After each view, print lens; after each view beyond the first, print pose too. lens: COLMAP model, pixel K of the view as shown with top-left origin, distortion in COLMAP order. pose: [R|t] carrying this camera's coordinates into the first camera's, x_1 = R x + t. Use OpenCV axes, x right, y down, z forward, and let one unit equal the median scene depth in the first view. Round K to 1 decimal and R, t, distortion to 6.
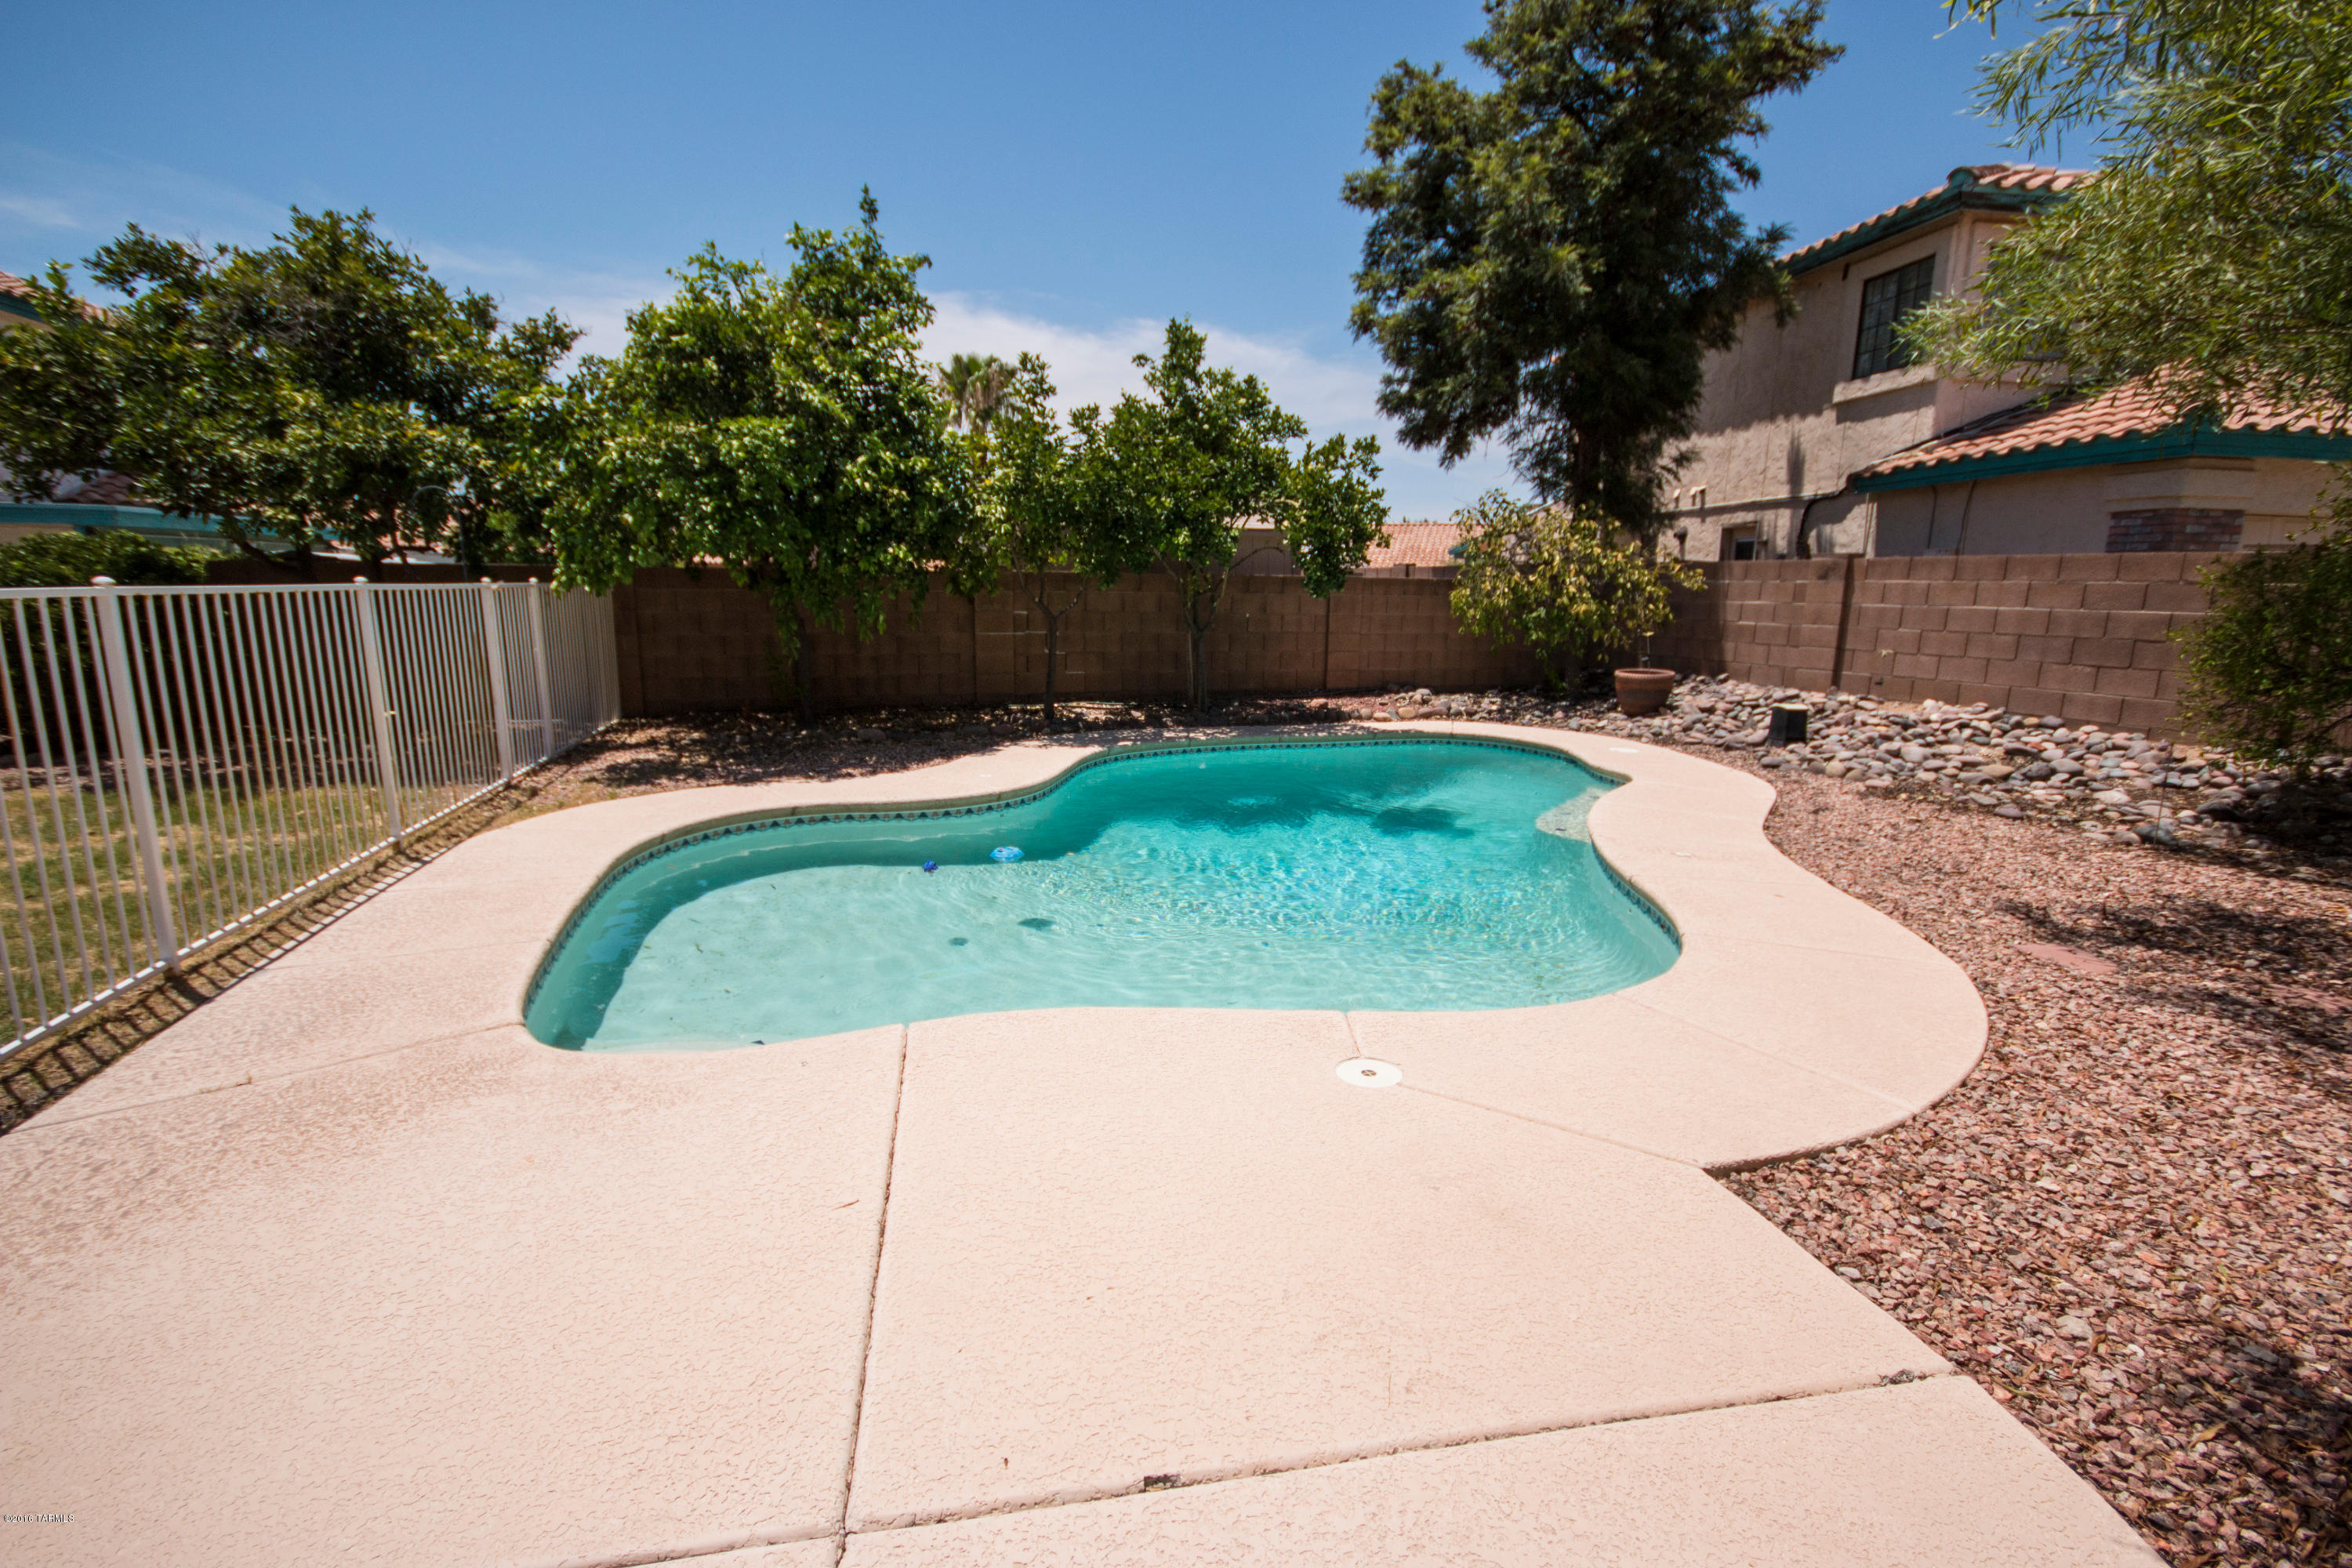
lens RADIAL K [[1075.9, 0, 1155.4], [0, 1075.9, 795.0], [0, 0, 1]] dist [0.000787, -0.008942]
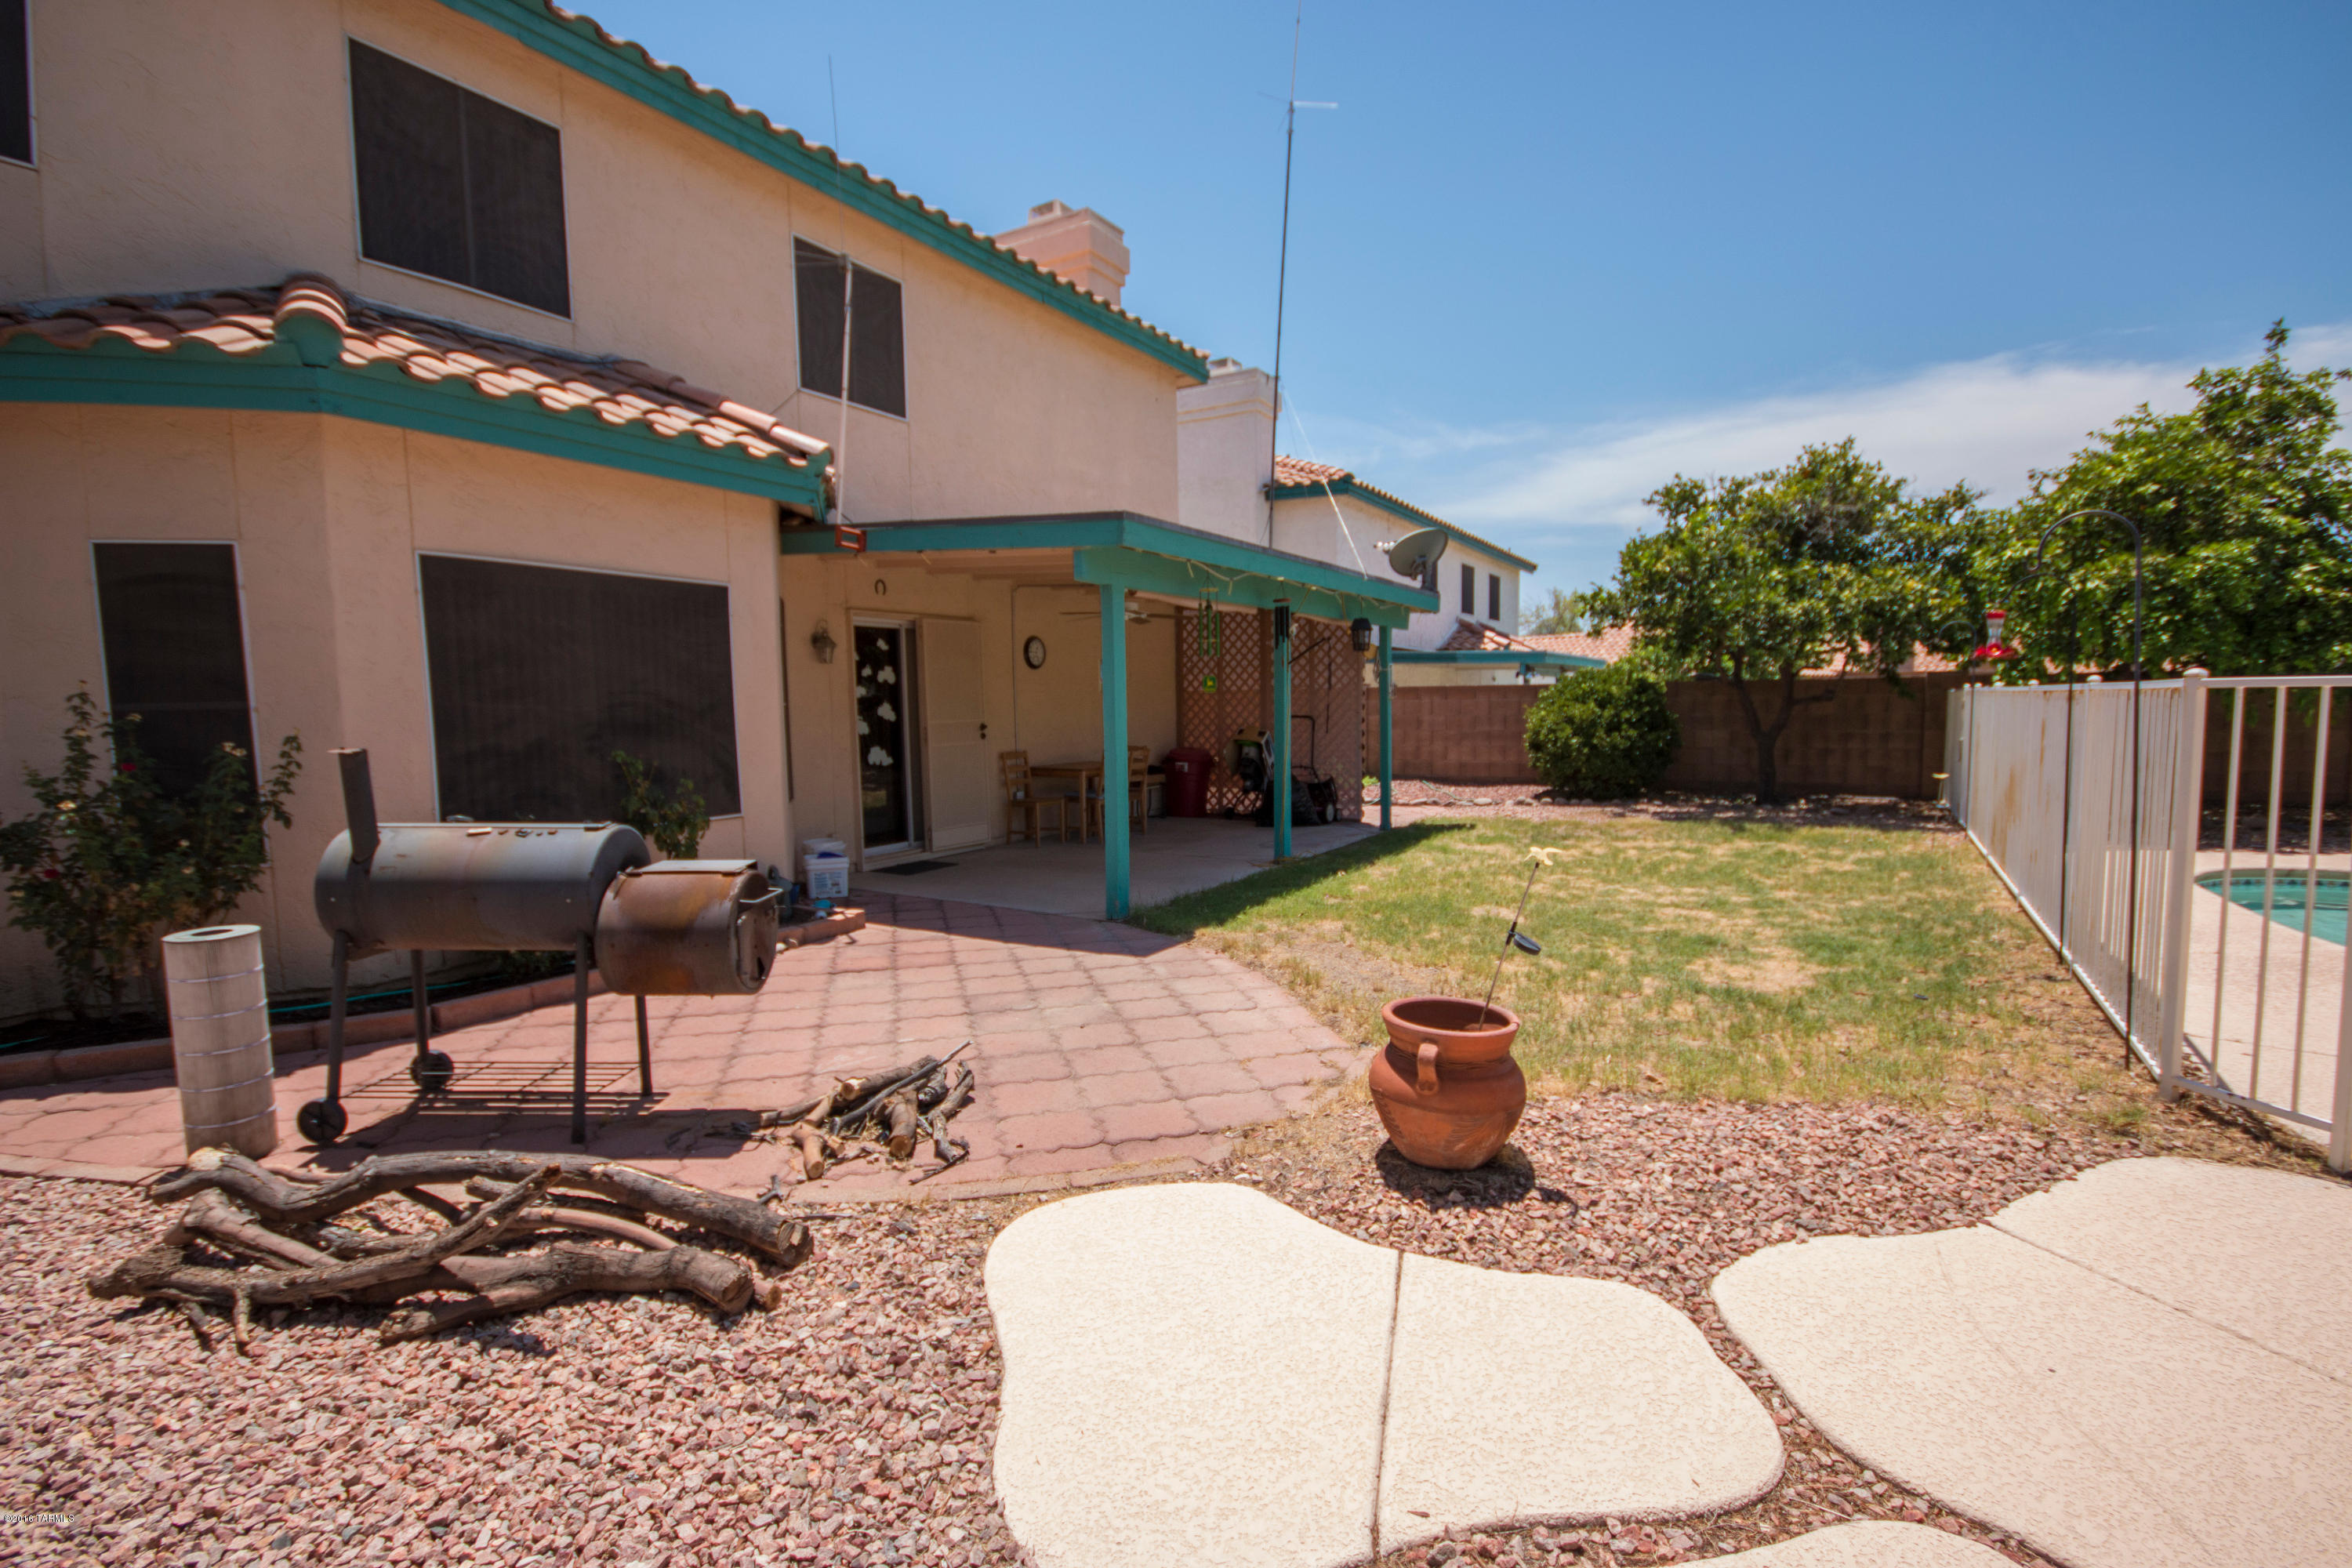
lens RADIAL K [[1075.9, 0, 1179.6], [0, 1075.9, 796.4], [0, 0, 1]] dist [0.000787, -0.008942]
pose [[0.692978, 0.038905, -0.719908, -0.191592], [-0.114287, 0.991845, -0.056411, 0.074191], [0.711842, 0.121368, 0.691773, -0.361736]]
